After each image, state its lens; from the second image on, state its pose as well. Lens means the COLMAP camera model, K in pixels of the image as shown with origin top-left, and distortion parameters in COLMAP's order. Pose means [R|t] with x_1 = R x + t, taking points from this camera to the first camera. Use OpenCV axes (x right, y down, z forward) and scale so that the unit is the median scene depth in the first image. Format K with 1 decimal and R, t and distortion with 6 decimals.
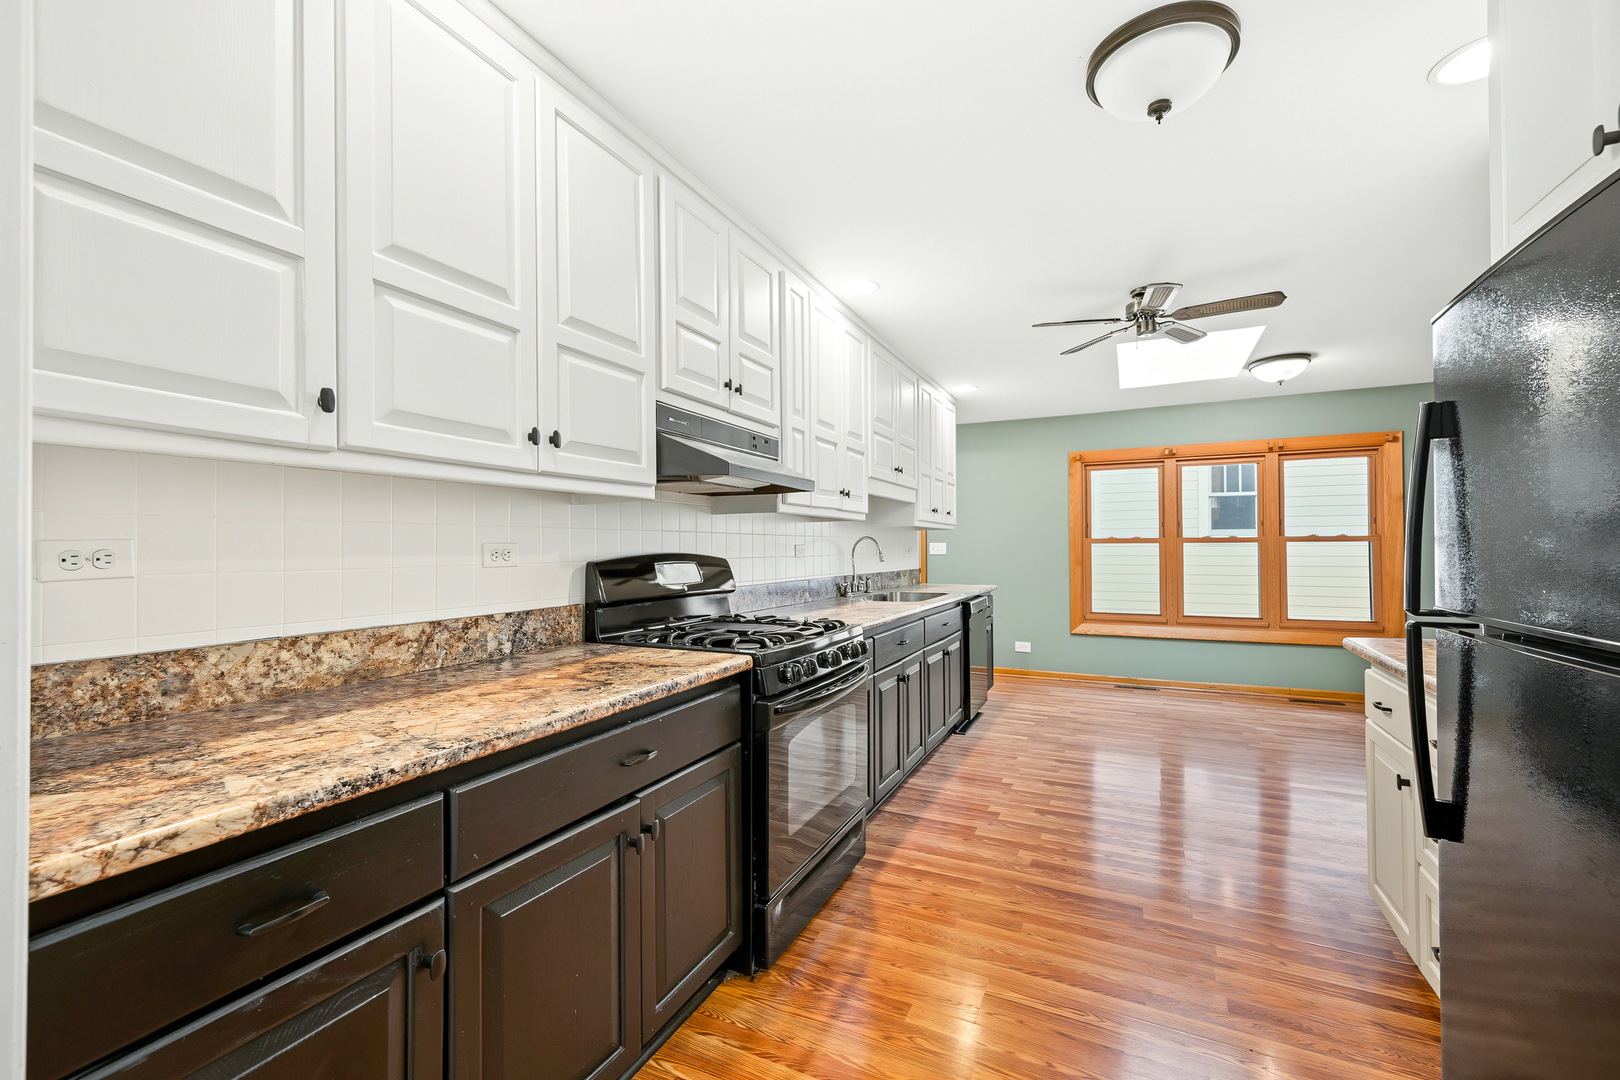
lens RADIAL K [[647.4, 0, 799.1], [0, 647.4, 542.5], [0, 0, 1]] dist [0.000858, -0.000139]
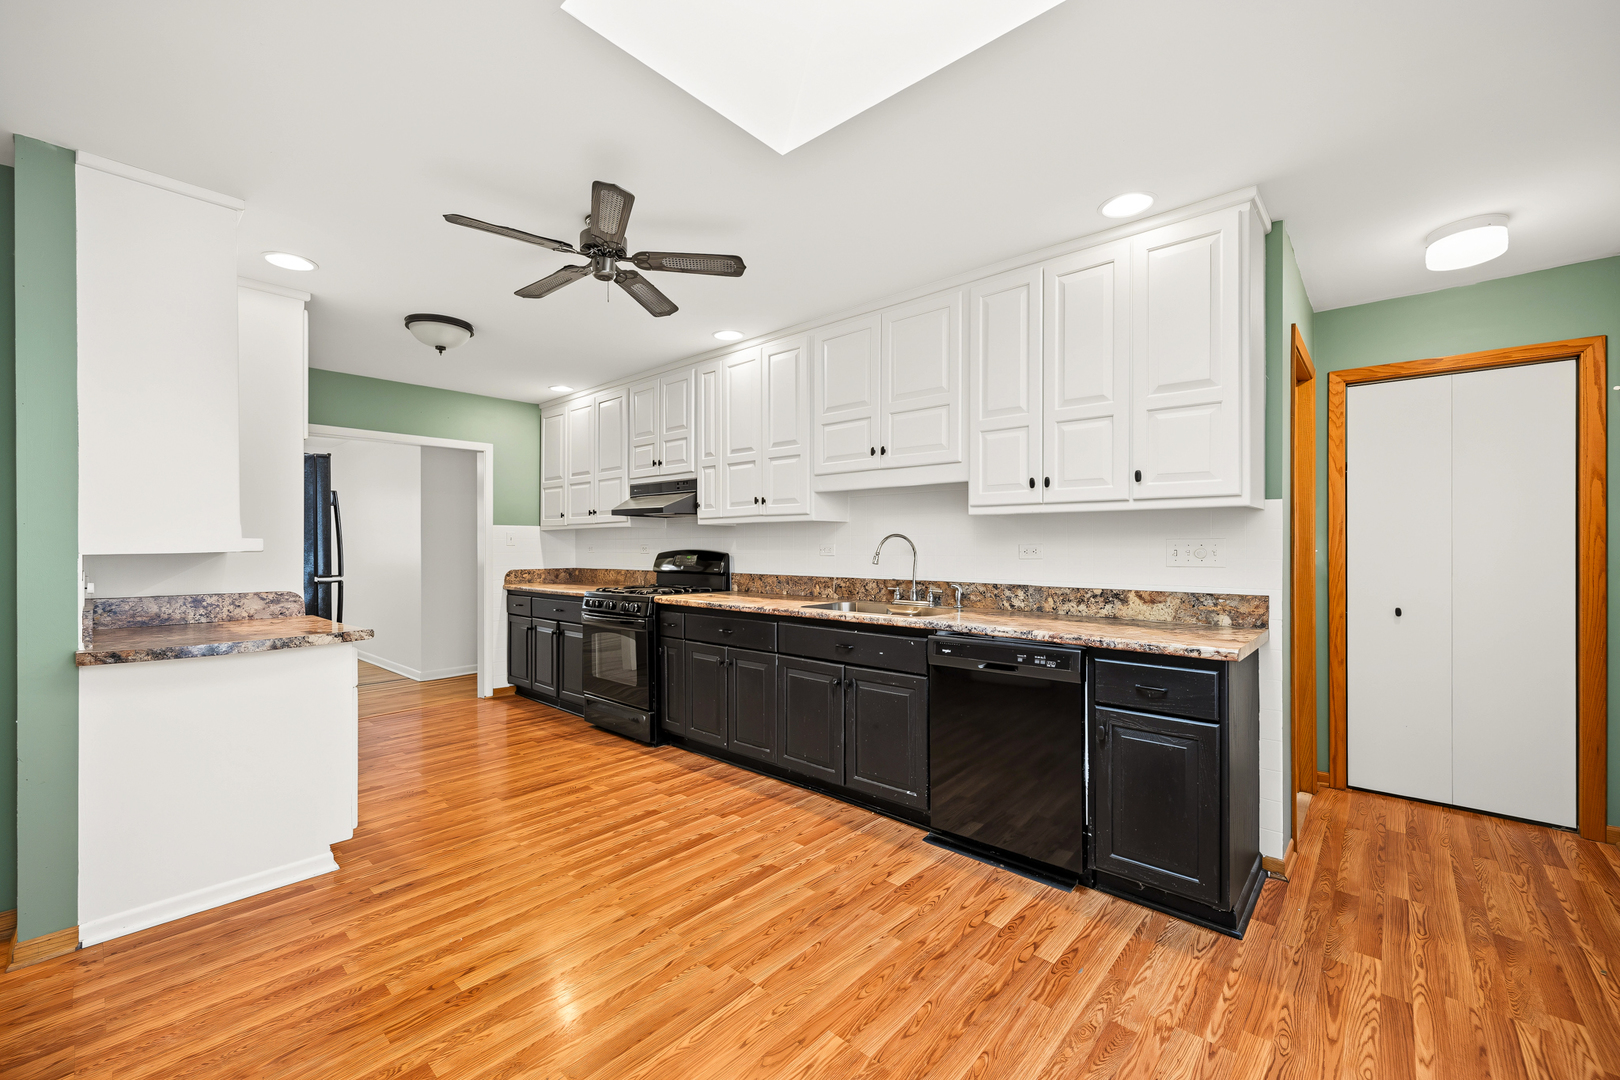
lens RADIAL K [[647.4, 0, 799.1], [0, 647.4, 542.5], [0, 0, 1]] dist [0.000858, -0.000139]
pose [[-0.262765, 0.001301, -0.964859, 0.766879], [0.010649, 0.999942, -0.001552, 0.000799], [0.964801, -0.010683, -0.262764, 0.889573]]
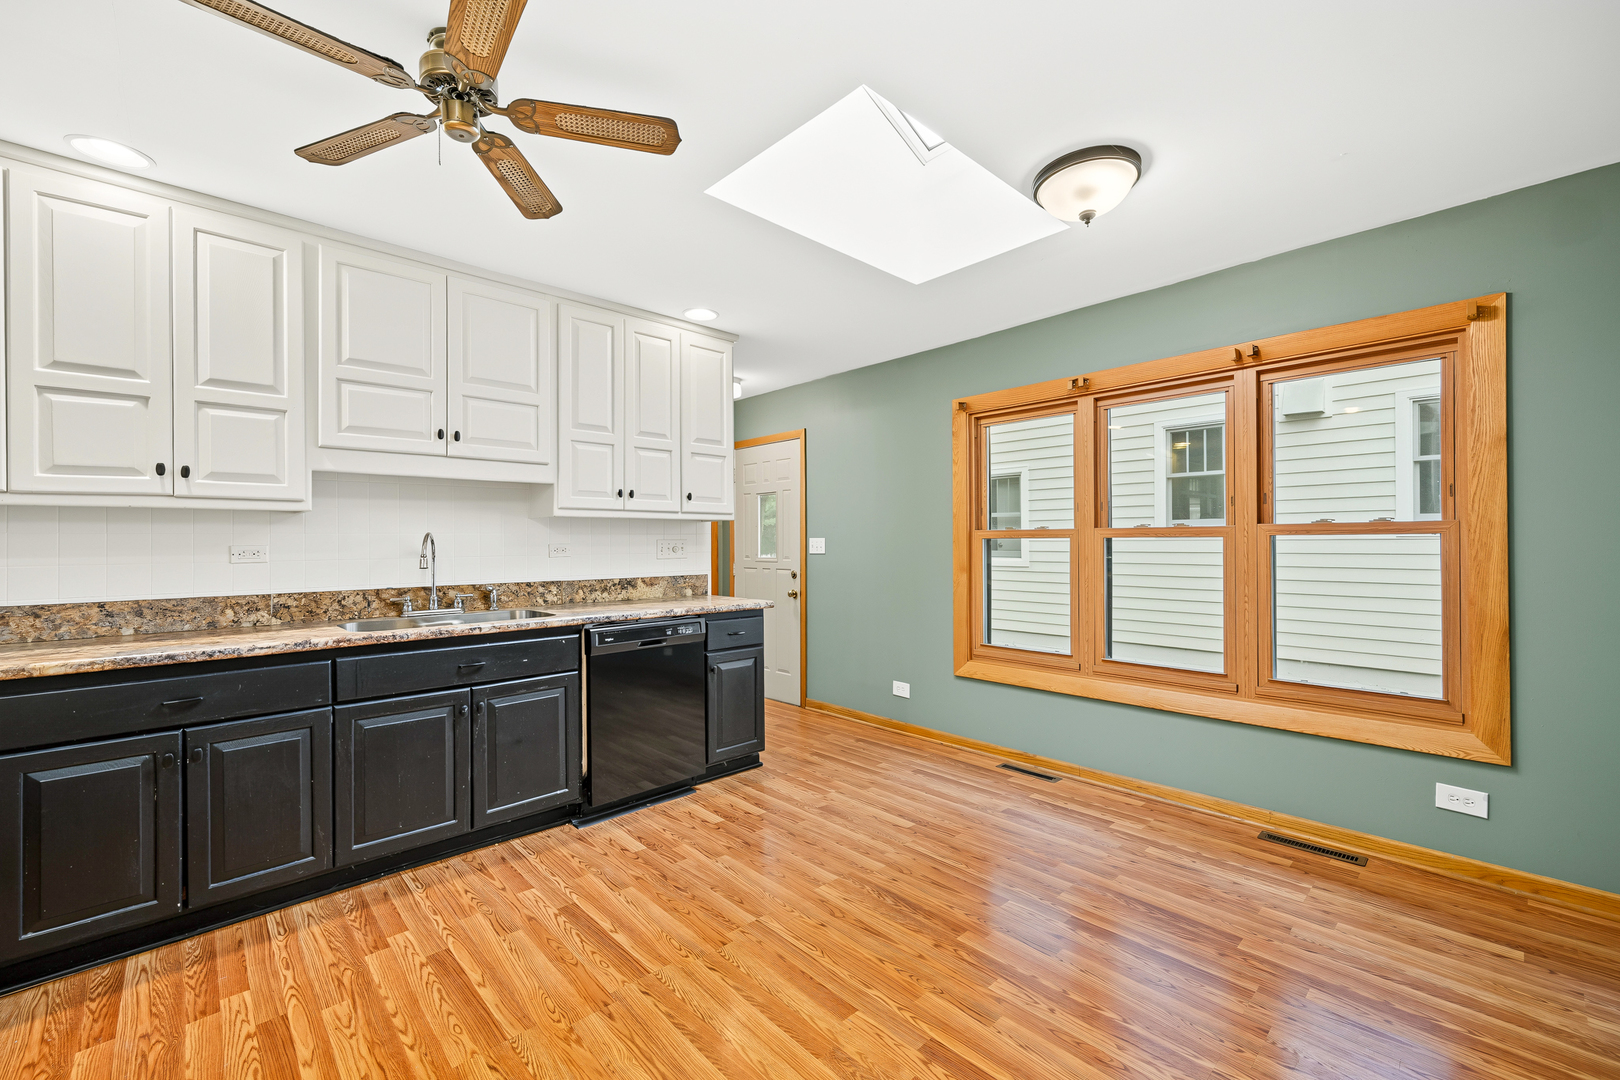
lens RADIAL K [[663.6, 0, 810.0], [0, 663.6, 540.0], [0, 0, 1]] dist [0.002580, 0.000334]
pose [[0.939923, -0.003985, -0.341362, 0.604741], [0.006508, 0.999959, 0.006246, -0.002967], [0.341323, -0.008093, 0.939911, 0.371934]]
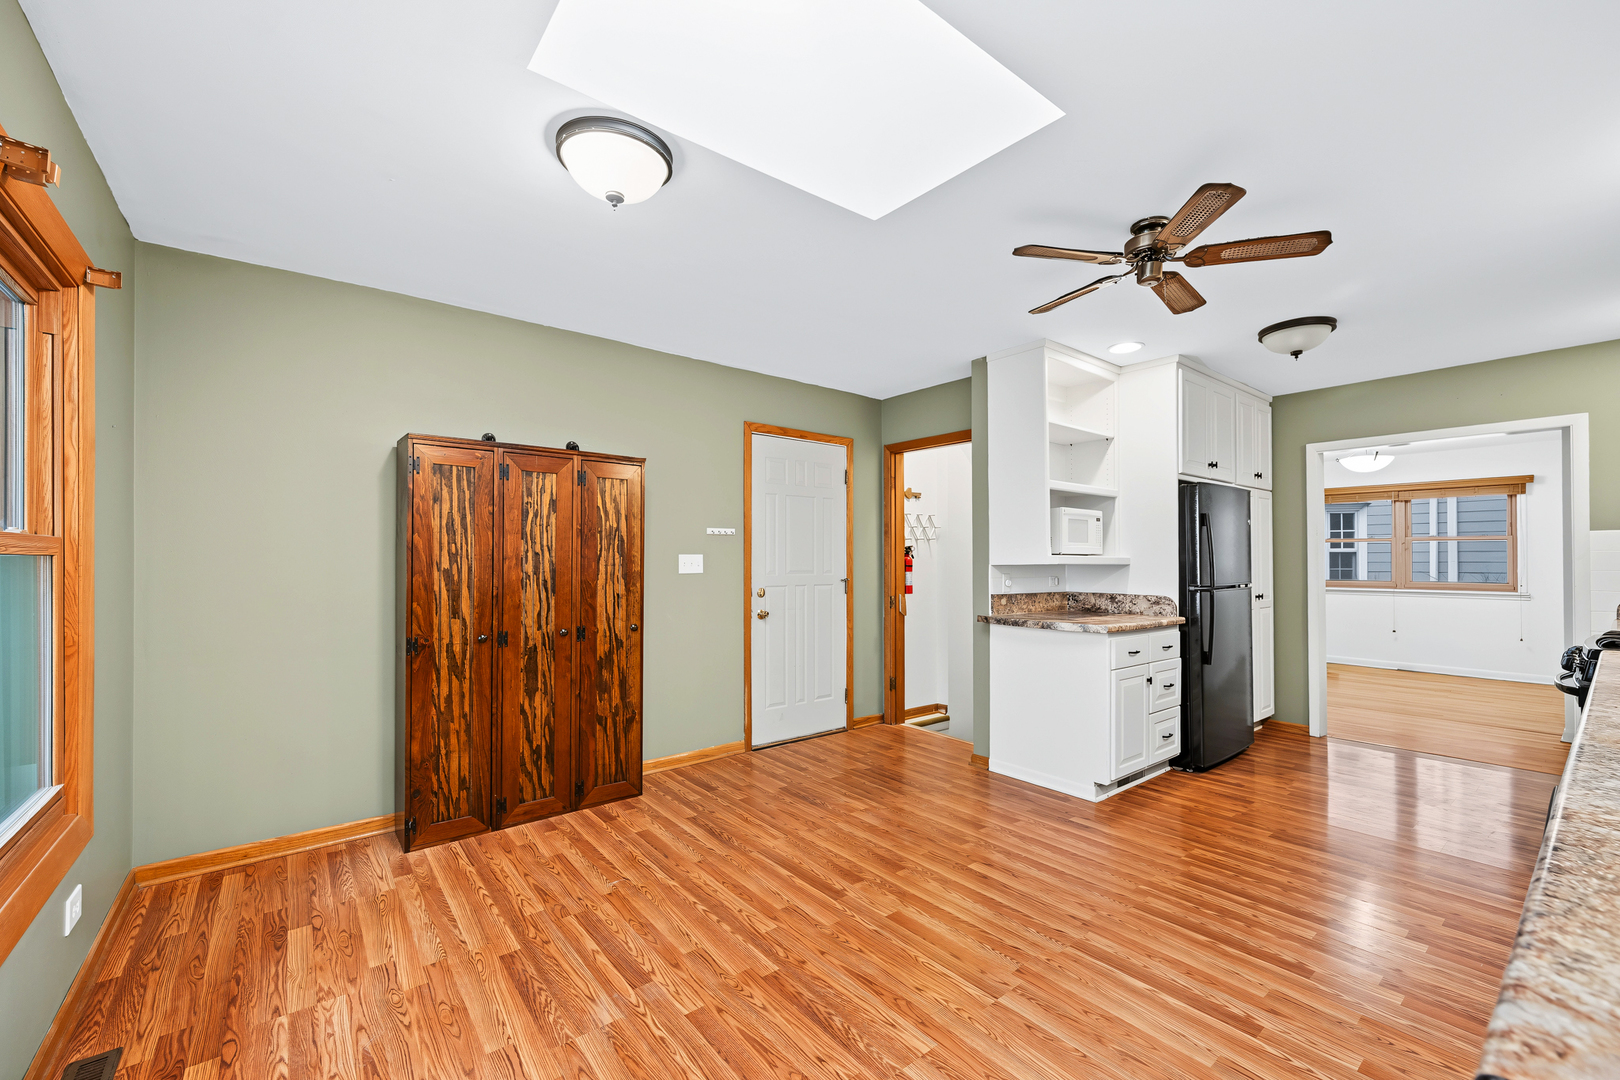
lens RADIAL K [[657.6, 0, 823.0], [0, 657.6, 555.2], [0, 0, 1]] dist [-0.000143, -0.000060]
pose [[-0.916355, 0.007763, 0.400291, 0.361998], [0.001326, 0.999865, -0.016353, 0.004150], [-0.400364, -0.014454, -0.916242, 1.150028]]
